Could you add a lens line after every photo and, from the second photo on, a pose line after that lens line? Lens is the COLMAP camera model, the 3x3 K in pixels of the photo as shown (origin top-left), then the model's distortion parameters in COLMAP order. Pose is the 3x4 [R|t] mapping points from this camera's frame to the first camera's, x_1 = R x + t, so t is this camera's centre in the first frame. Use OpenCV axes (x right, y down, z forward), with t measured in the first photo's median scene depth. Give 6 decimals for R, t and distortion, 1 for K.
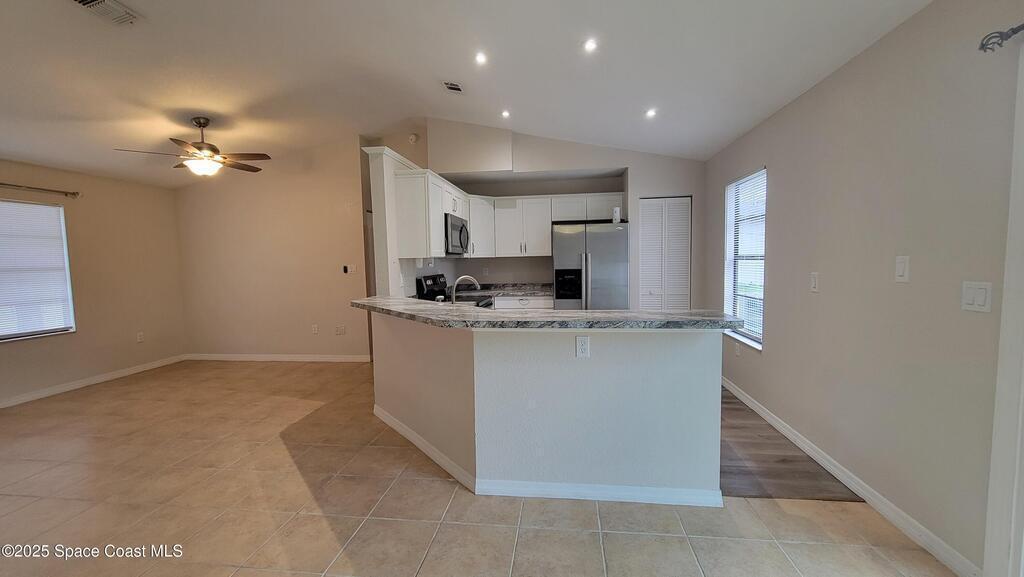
lens RADIAL K [[421.7, 0, 511.7], [0, 421.7, 291.0], [0, 0, 1]] dist [0.000474, 0.000407]
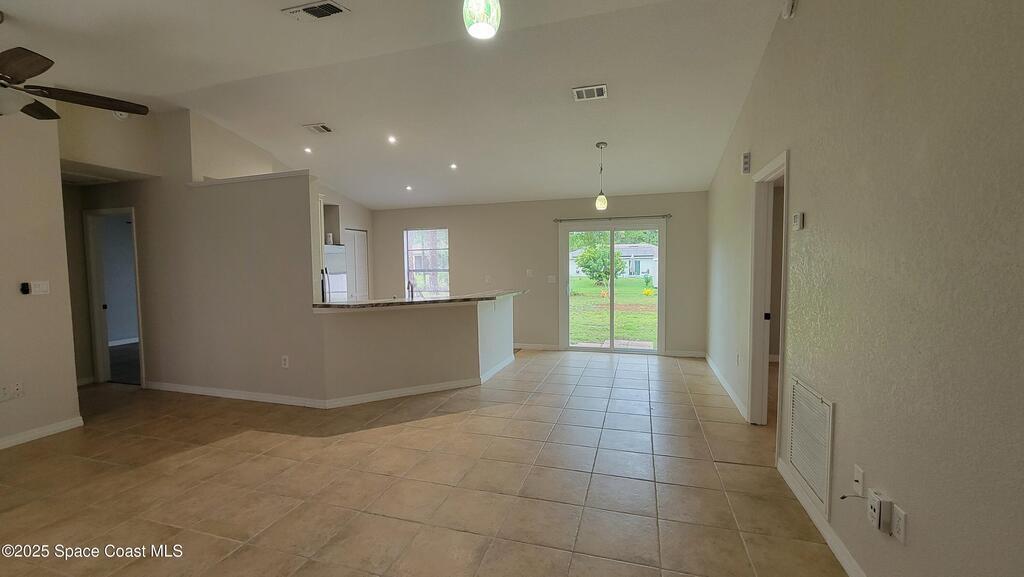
lens RADIAL K [[421.7, 0, 511.1], [0, 421.7, 289.5], [0, 0, 1]] dist [0.000474, 0.000407]
pose [[0.167611, -0.037720, 0.985131, -1.103380], [0.083782, 0.996198, 0.023889, -0.006584], [-0.982287, 0.078532, 0.170134, 0.257459]]
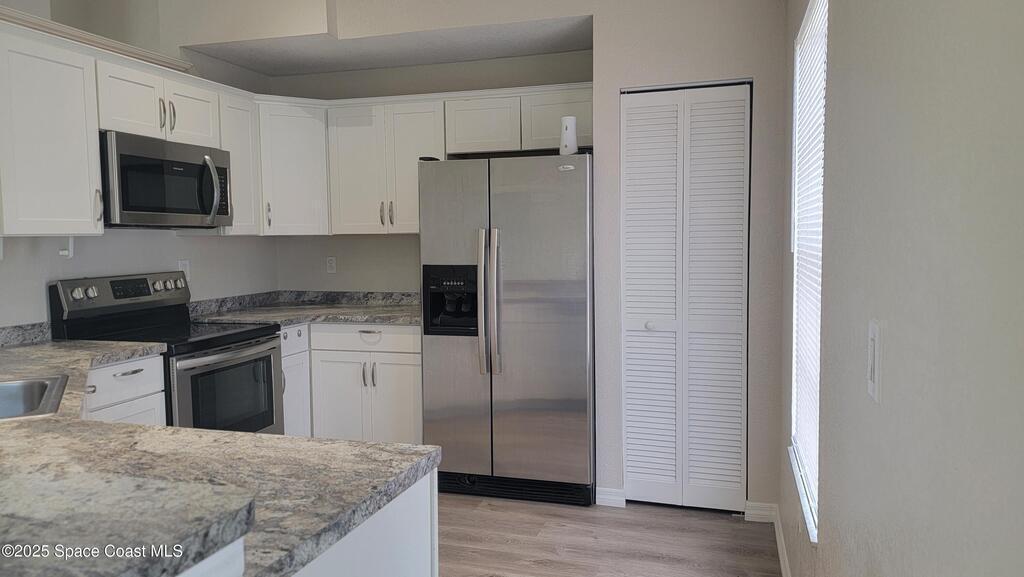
lens RADIAL K [[714.5, 0, 516.2], [0, 714.5, 292.0], [0, 0, 1]] dist [0.064818, -0.006705]
pose [[0.986047, 0.021072, -0.165130, 0.368608], [-0.019533, 0.999749, 0.010934, -0.039122], [0.165319, -0.007556, 0.986211, 0.341640]]
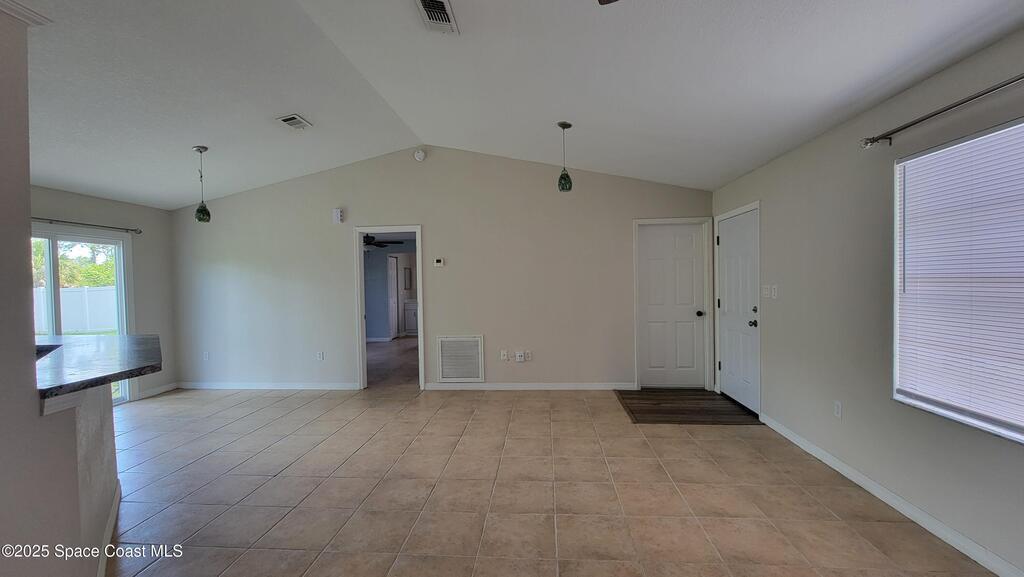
lens RADIAL K [[421.7, 0, 510.2], [0, 421.7, 290.1], [0, 0, 1]] dist [0.000474, 0.000407]
pose [[-0.997879, 0.041206, -0.050389, -0.618975], [0.036075, 0.994452, 0.098809, -0.085020], [0.054181, 0.096782, -0.993830, 1.178994]]
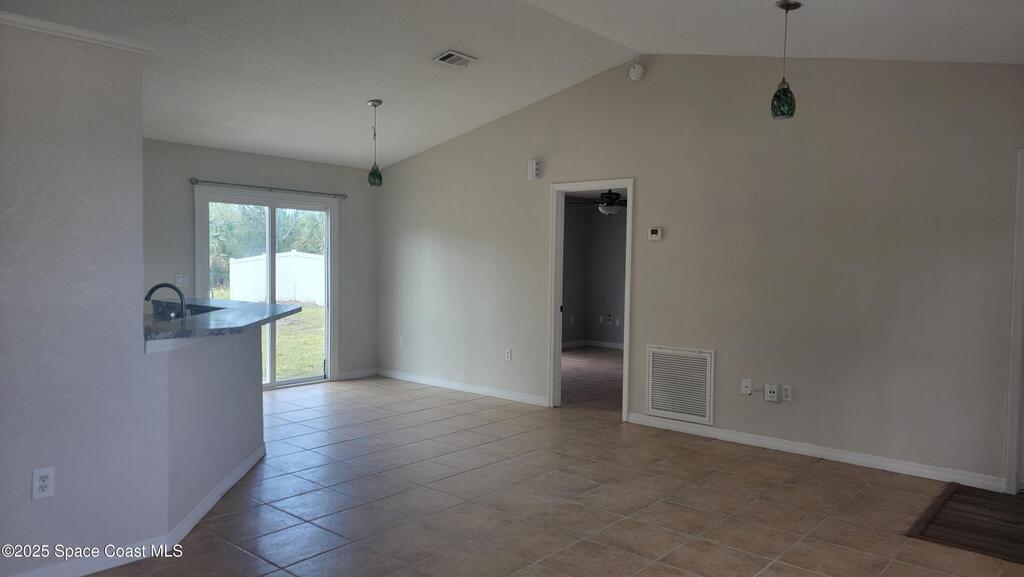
lens RADIAL K [[714.5, 0, 507.2], [0, 714.5, 293.6], [0, 0, 1]] dist [0.064818, -0.006705]
pose [[-0.837614, -0.017171, 0.545993, -0.982670], [0.044347, 0.994069, 0.099295, -0.086219], [-0.544460, 0.107384, -0.831885, 1.250234]]
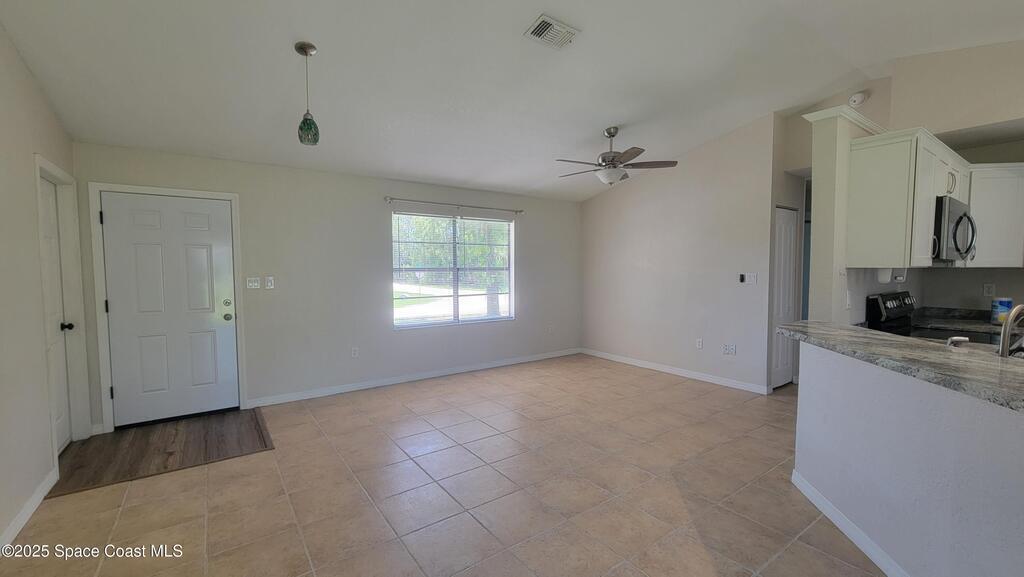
lens RADIAL K [[421.7, 0, 509.5], [0, 421.7, 291.6], [0, 0, 1]] dist [0.000474, 0.000407]
pose [[0.684531, 0.061342, -0.726398, -0.127505], [-0.065175, 0.997613, 0.022826, -0.017205], [0.726064, 0.031718, 0.686895, 0.116460]]
